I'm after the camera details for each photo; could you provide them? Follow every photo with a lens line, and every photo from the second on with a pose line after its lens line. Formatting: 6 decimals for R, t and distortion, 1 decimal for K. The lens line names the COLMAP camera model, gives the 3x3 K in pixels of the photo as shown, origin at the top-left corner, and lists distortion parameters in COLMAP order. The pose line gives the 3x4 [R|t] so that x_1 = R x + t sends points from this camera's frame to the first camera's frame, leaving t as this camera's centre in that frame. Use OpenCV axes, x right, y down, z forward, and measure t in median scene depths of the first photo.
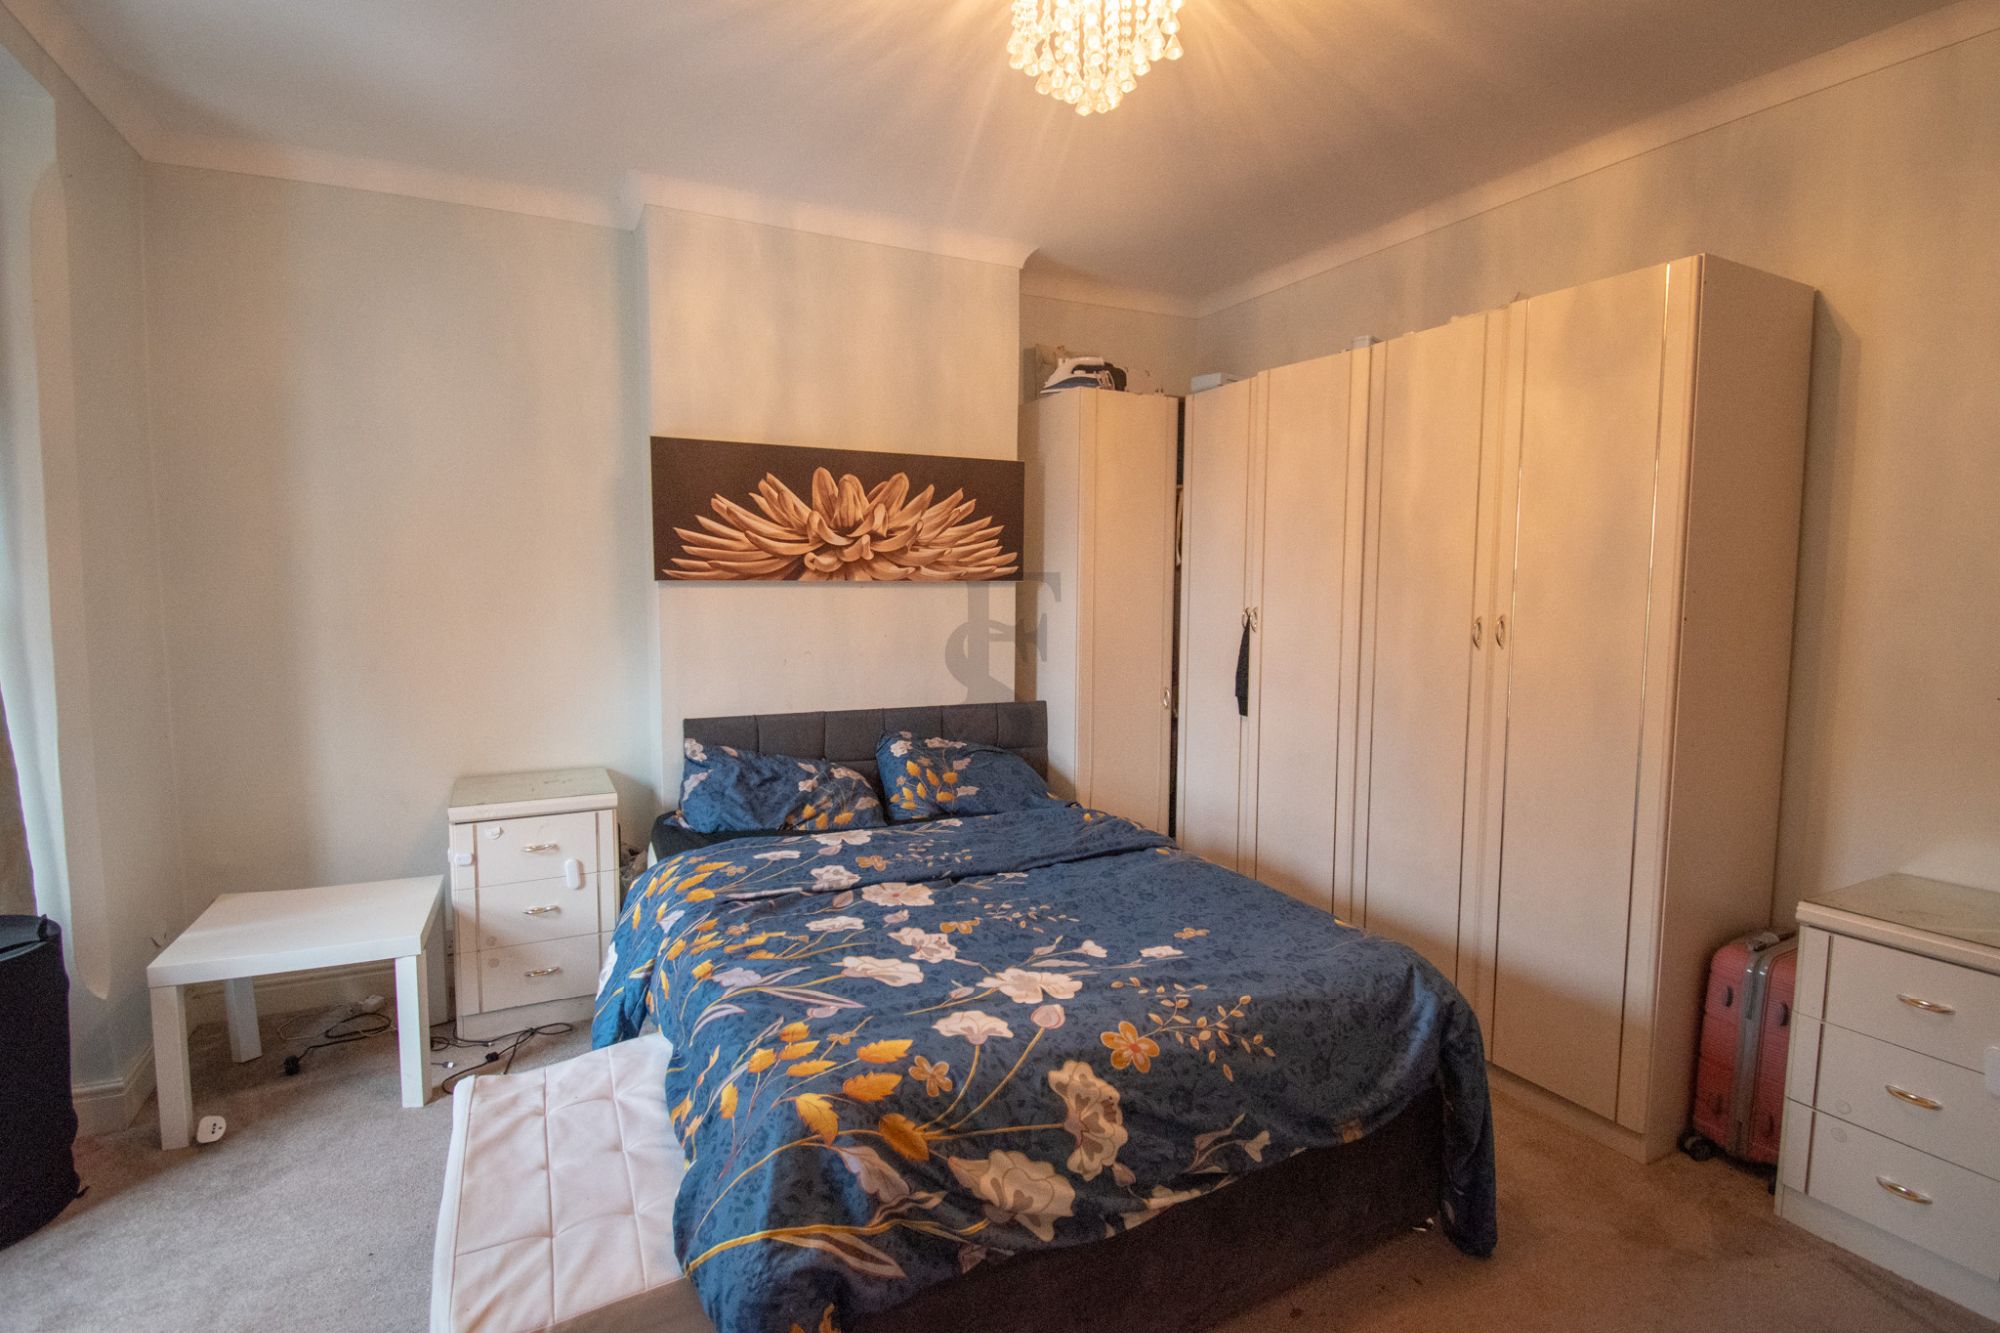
lens RADIAL K [[940.4, 0, 1000.0], [0, 940.4, 666.5], [0, 0, 1]] dist [0.010768, -0.000072]
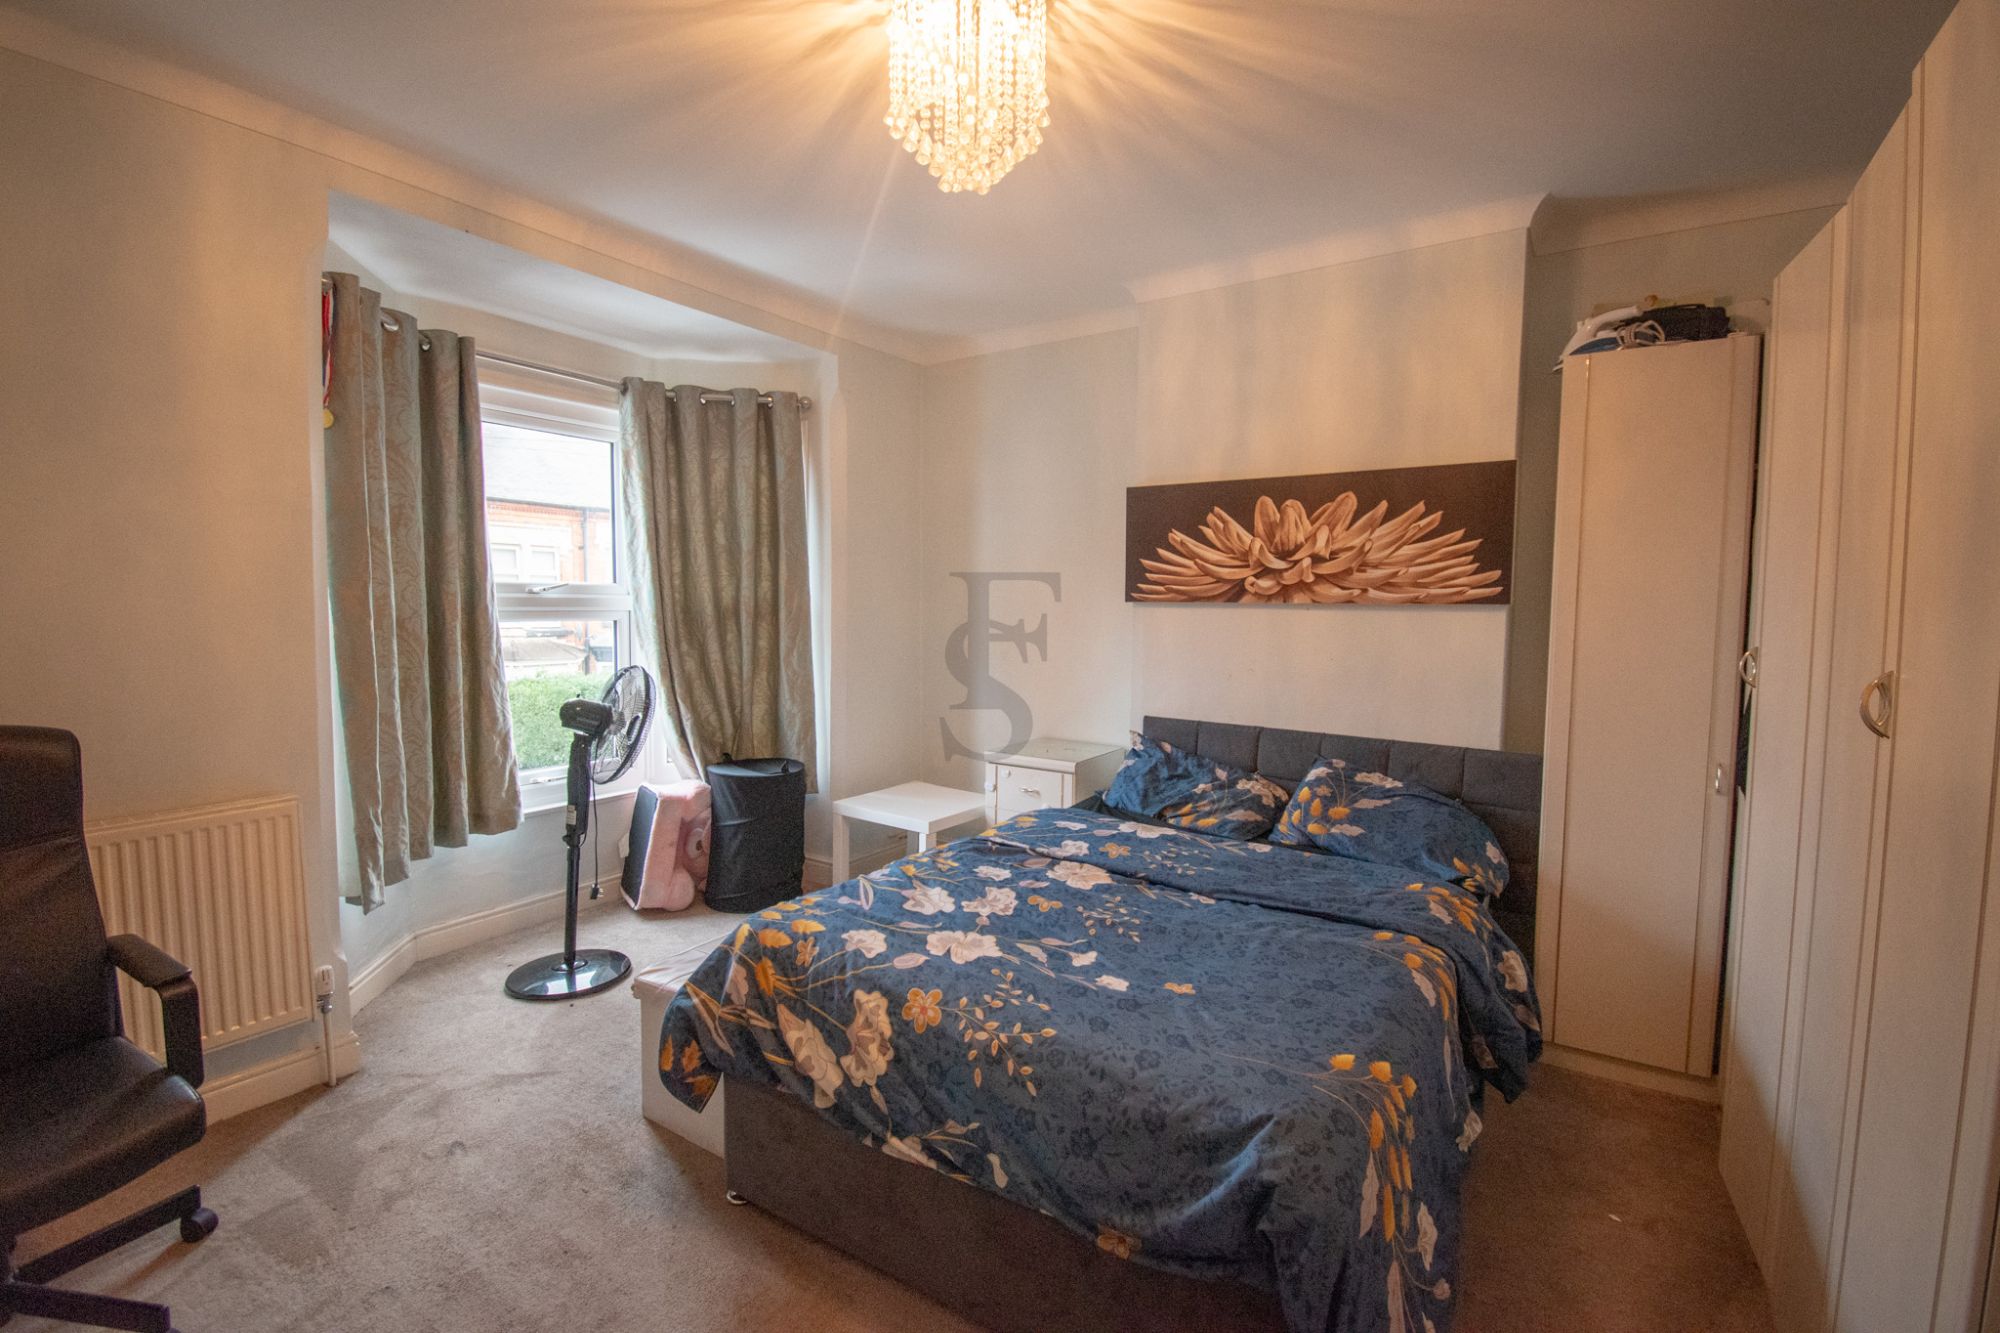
lens RADIAL K [[879.3, 0, 1000.0], [0, 879.3, 666.5], [0, 0, 1]] dist [0.014230, 0.000033]
pose [[0.490142, 0.067474, -0.869027, 0.593411], [-0.086769, 0.995824, 0.028381, -0.025053], [0.867313, 0.061494, 0.493949, 0.290438]]
